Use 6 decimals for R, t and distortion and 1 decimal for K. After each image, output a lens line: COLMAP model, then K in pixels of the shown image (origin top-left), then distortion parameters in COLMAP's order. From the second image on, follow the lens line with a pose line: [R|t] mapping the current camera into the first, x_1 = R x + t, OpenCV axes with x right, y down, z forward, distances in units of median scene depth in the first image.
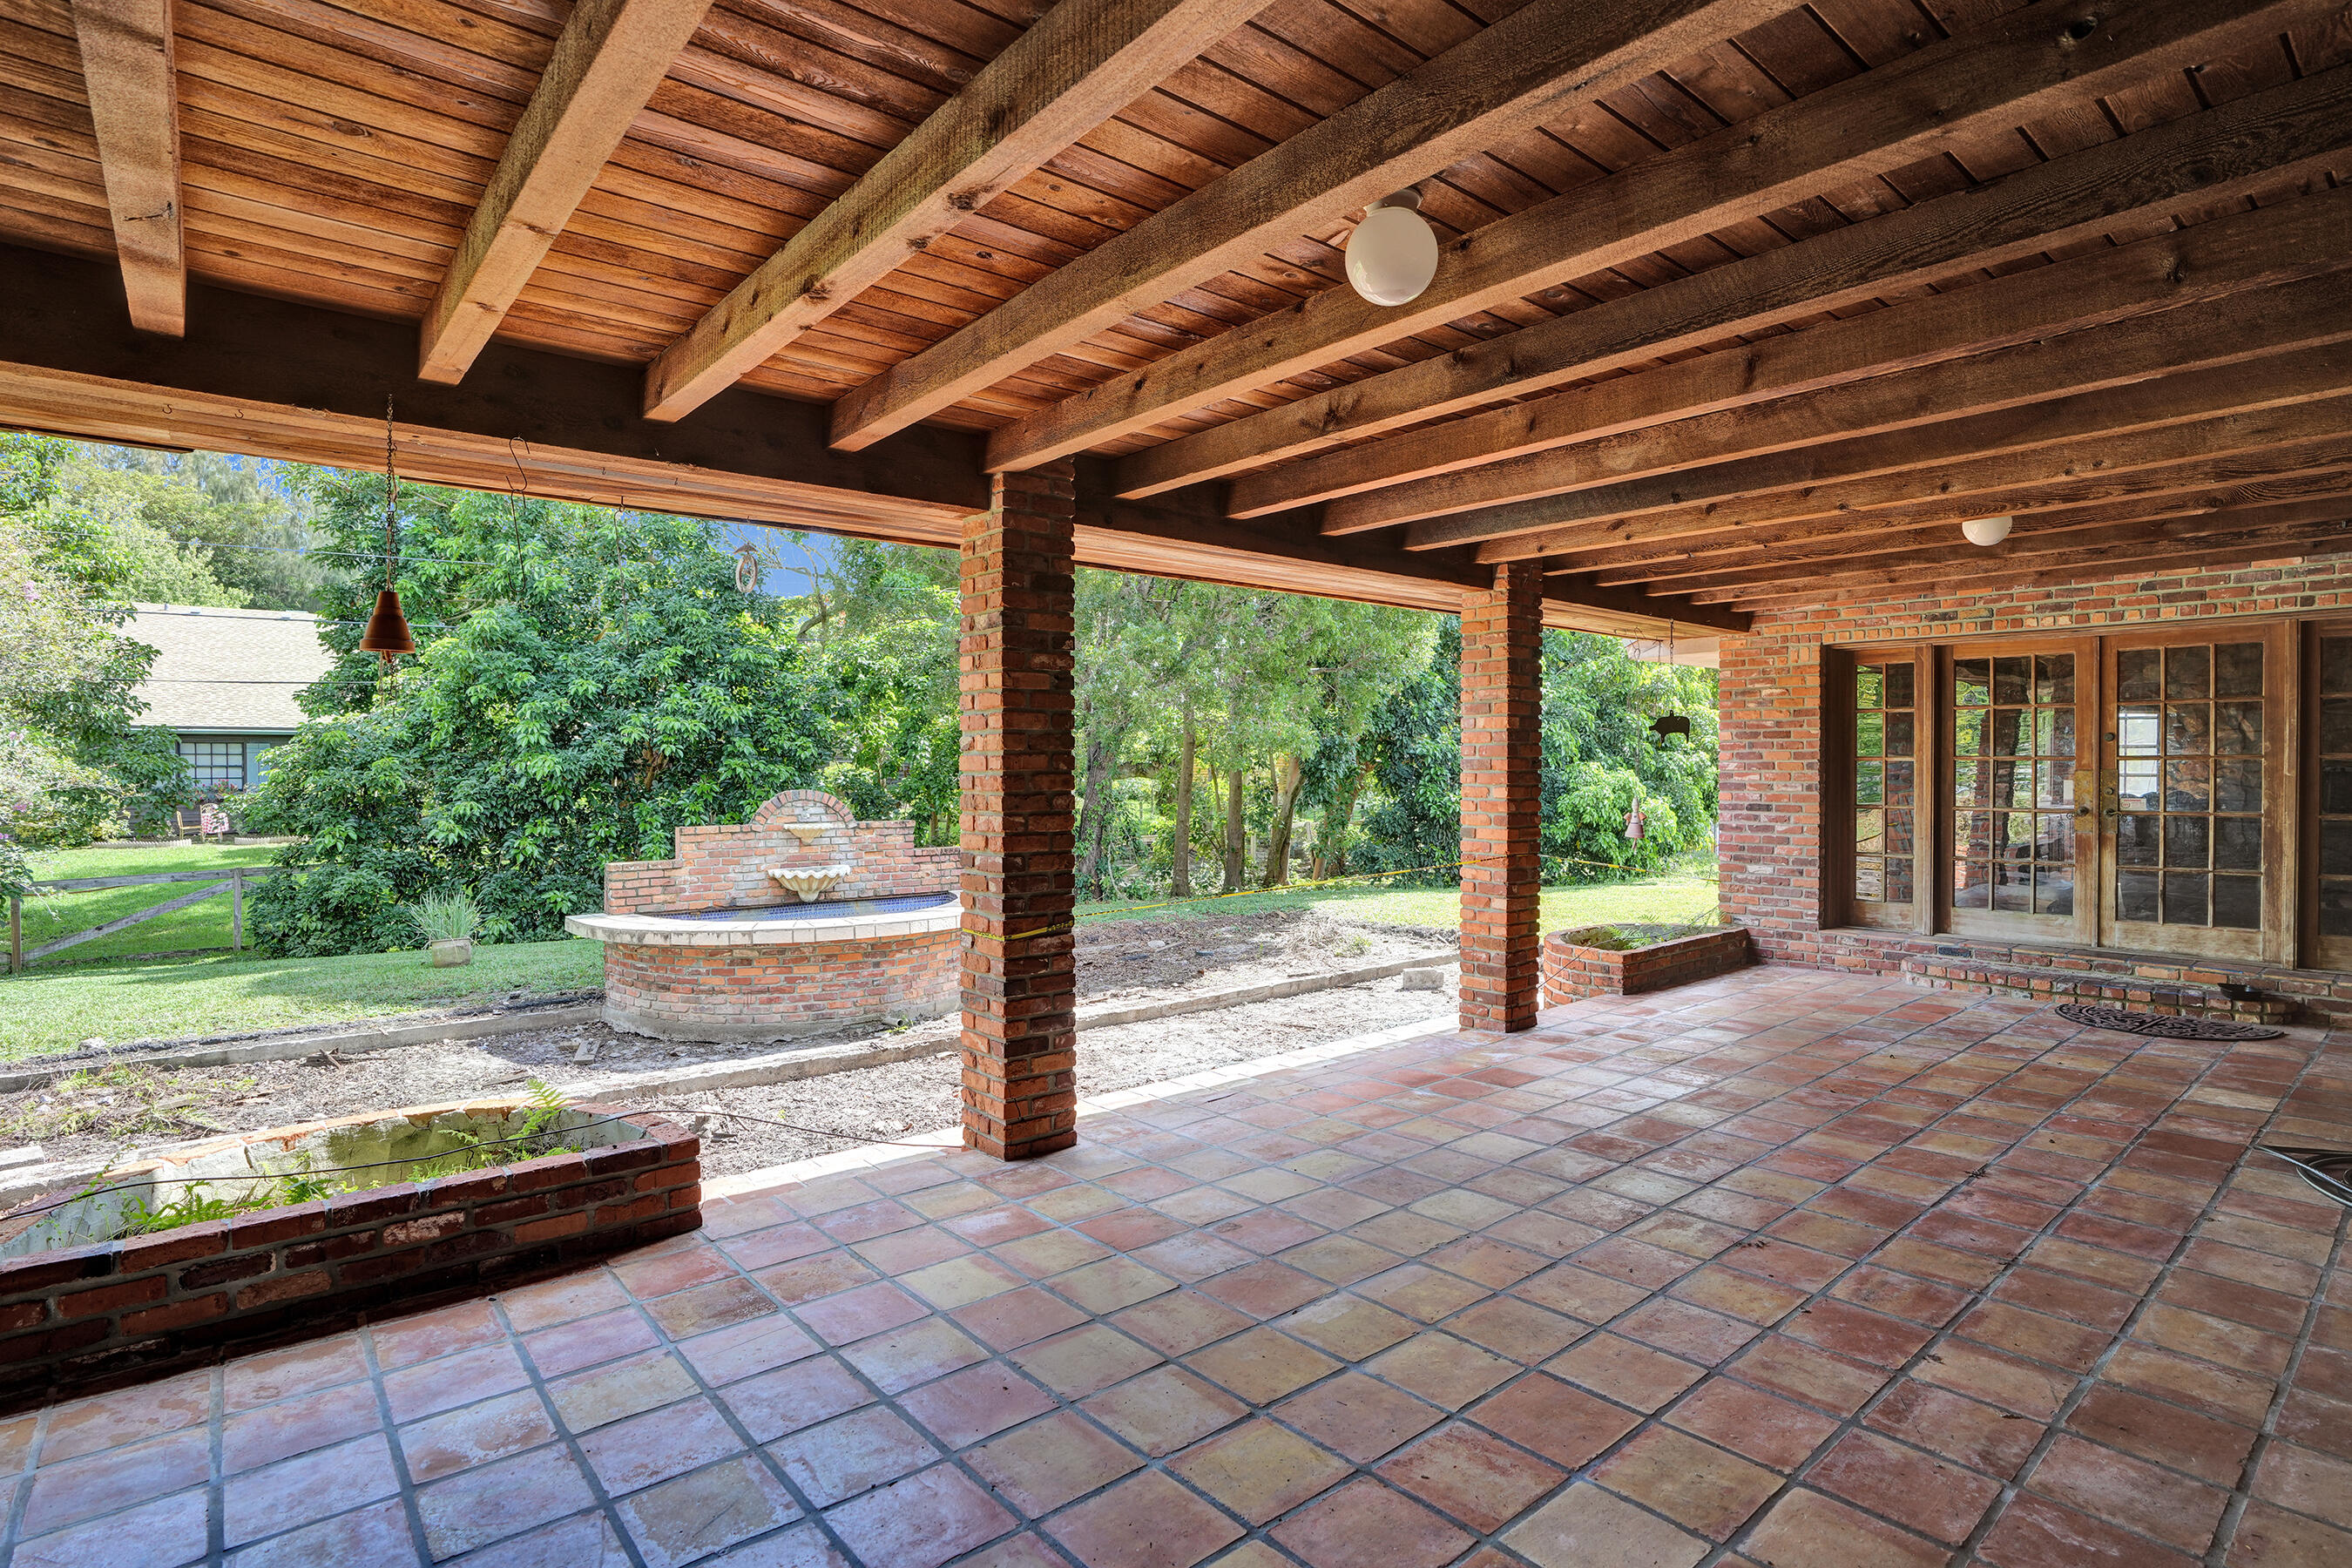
lens RADIAL K [[1146.8, 0, 1201.5], [0, 1146.8, 778.7], [0, 0, 1]] dist [-0.075601, 0.034437]
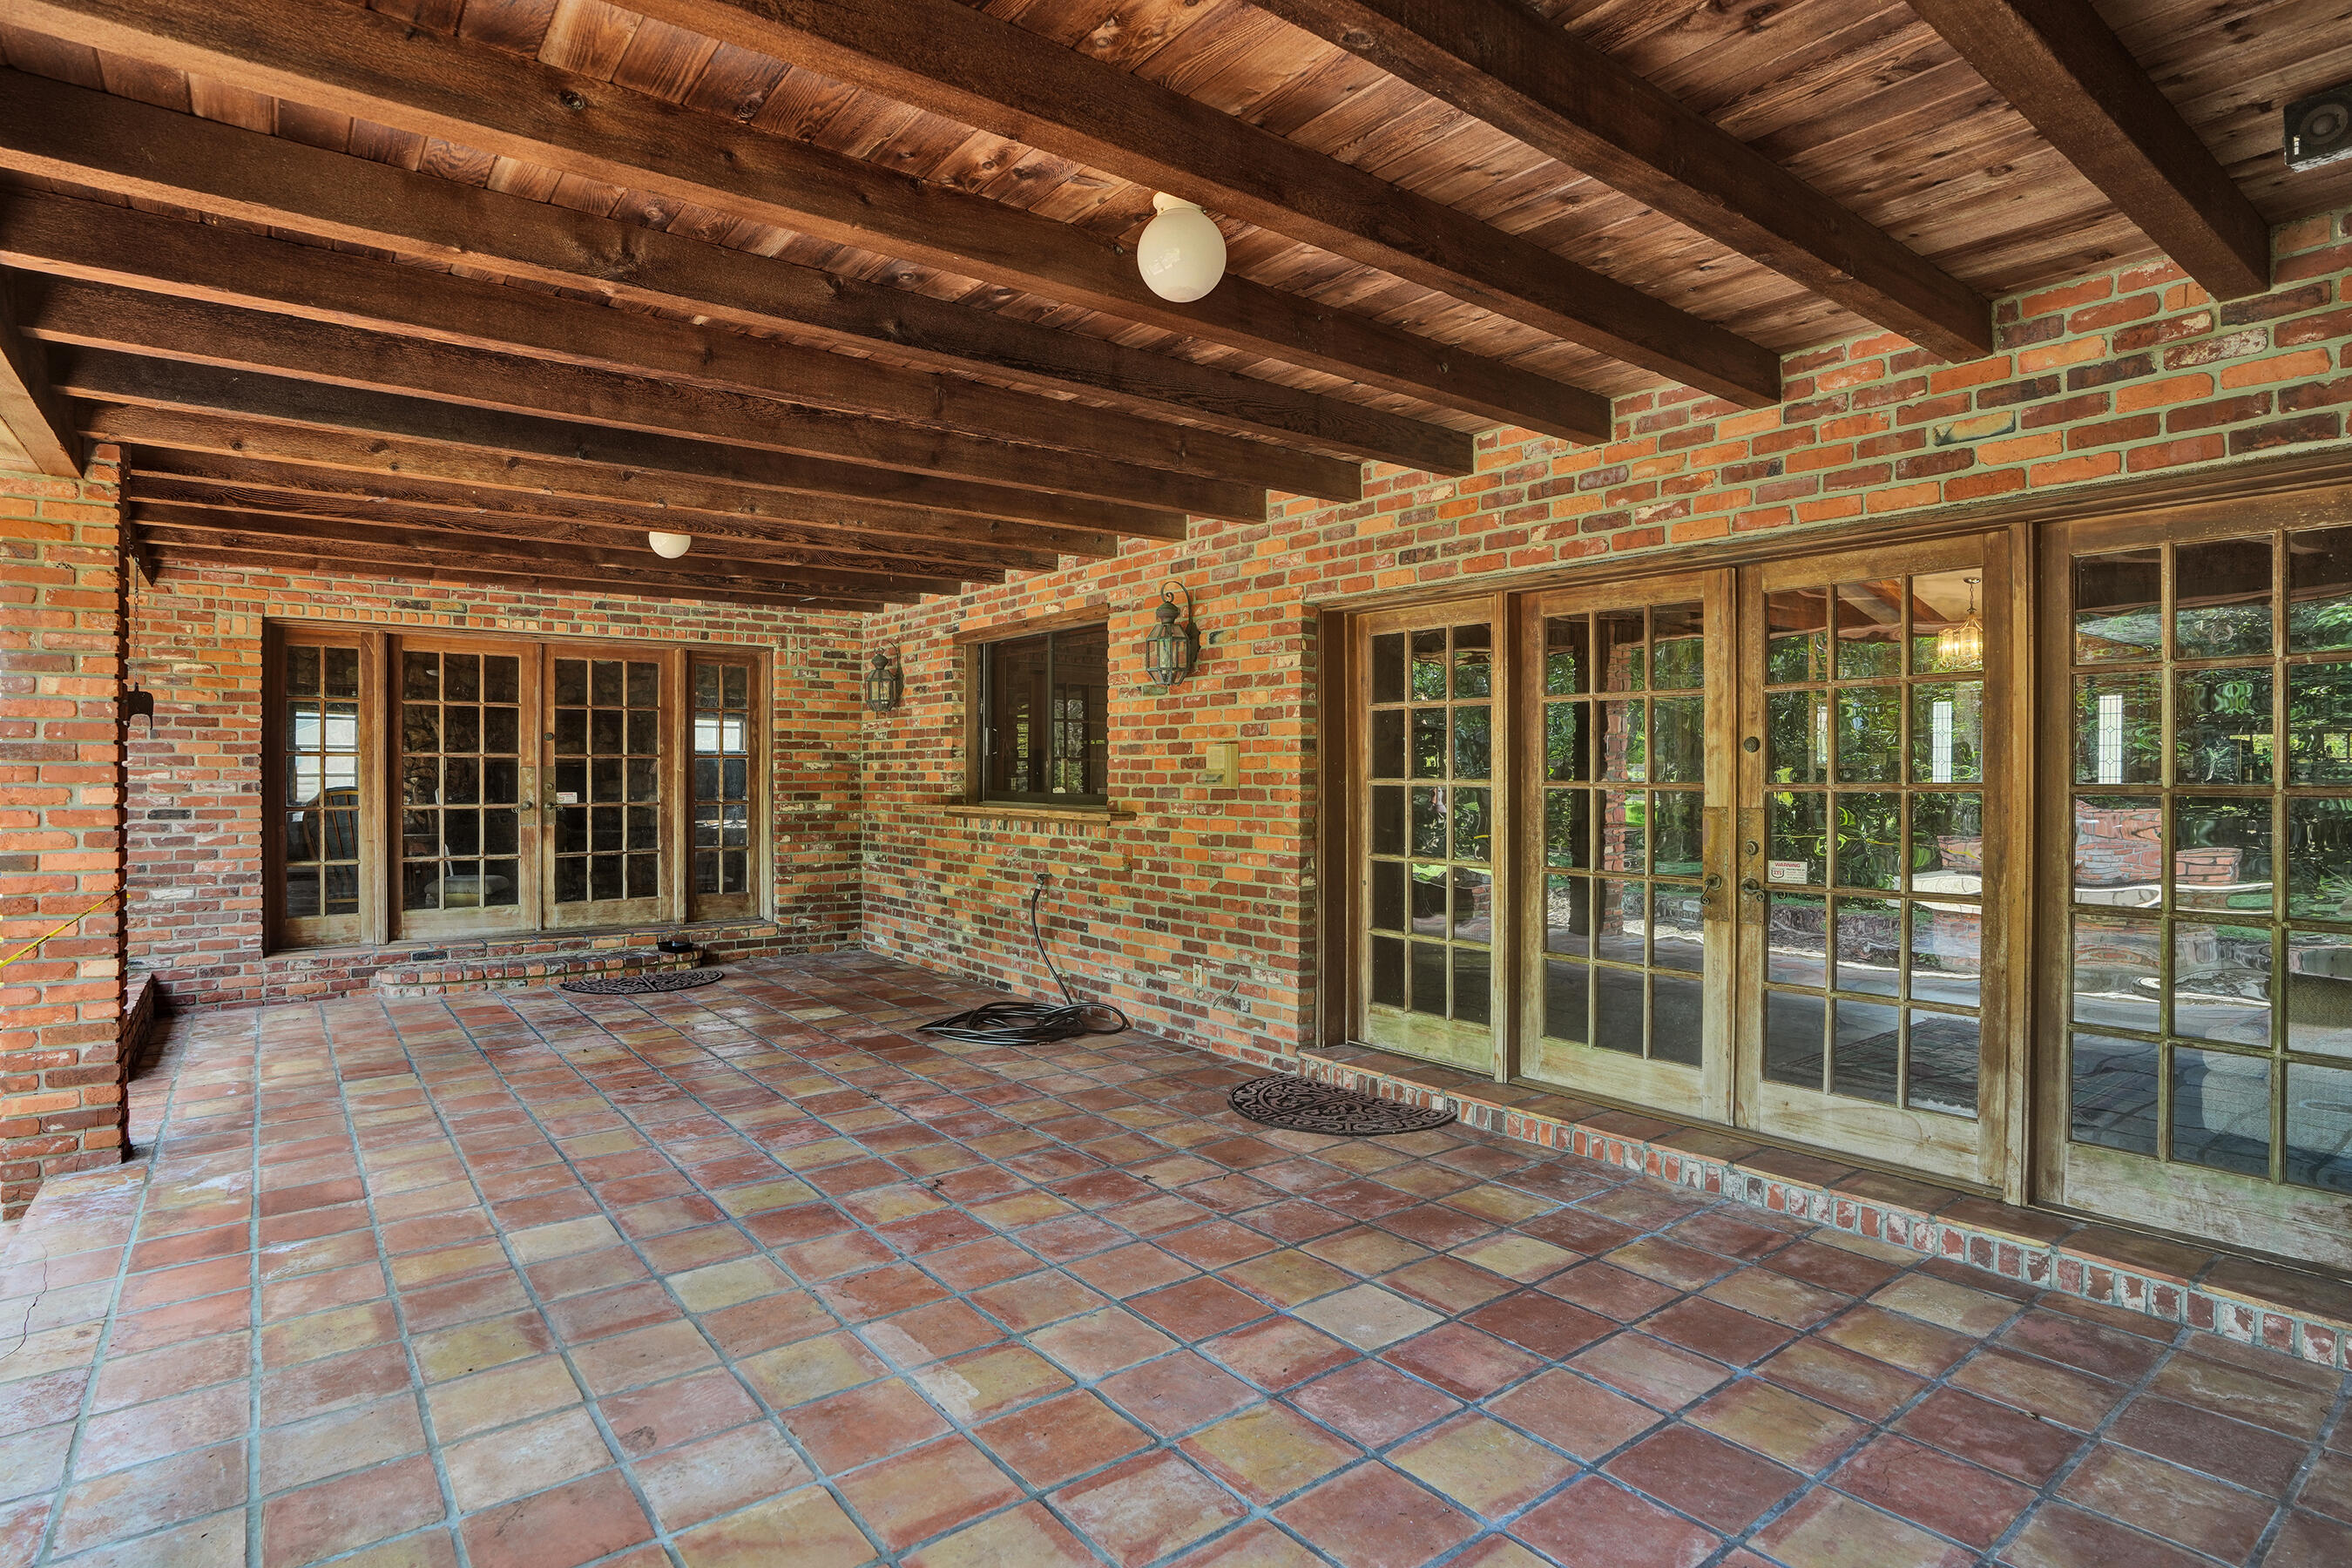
lens RADIAL K [[1231.5, 0, 1137.7], [0, 1231.5, 776.4], [0, 0, 1]] dist [-0.085690, 0.037548]
pose [[0.078777, -0.001660, 0.996891, -0.339640], [0.009388, 0.999956, 0.000924, 0.006153], [-0.996848, 0.009286, 0.078789, 0.344029]]
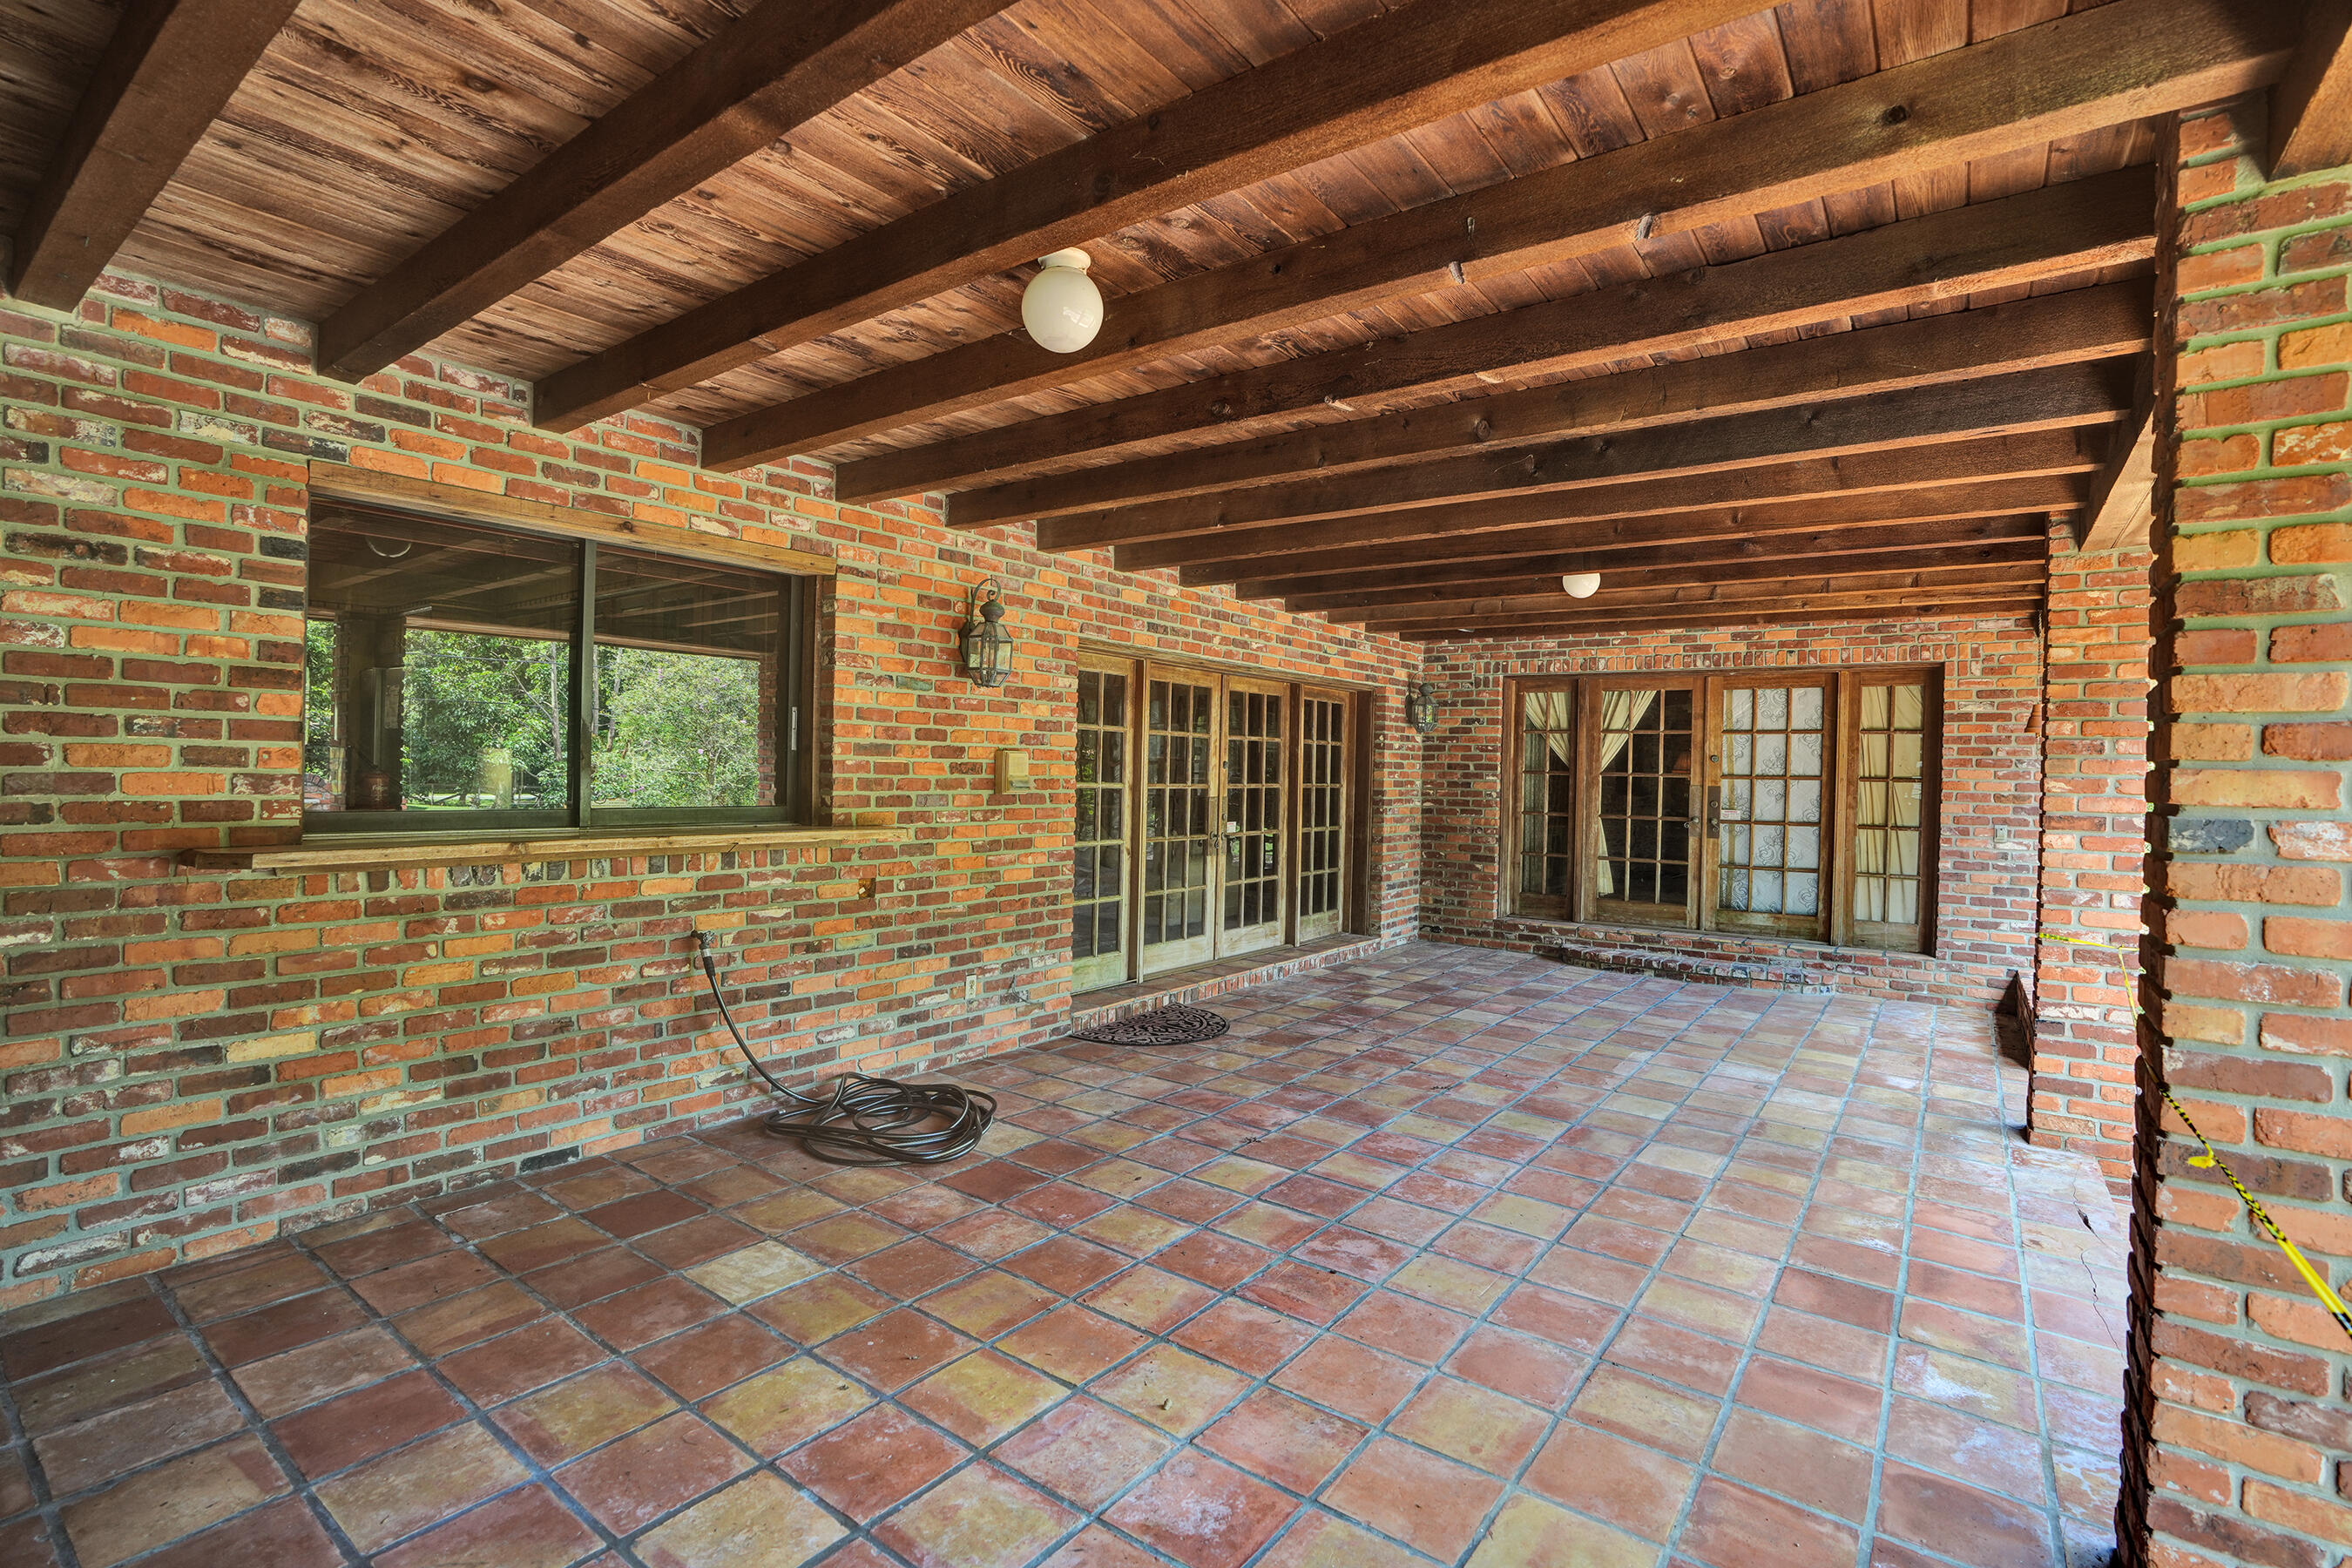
lens RADIAL K [[1146.8, 0, 1201.5], [0, 1146.8, 778.7], [0, 0, 1]] dist [-0.075601, 0.034437]
pose [[-0.966504, -0.017003, -0.256087, 0.594079], [-0.022817, 0.999545, 0.019749, -0.014358], [0.255634, 0.024930, -0.966452, 1.179422]]
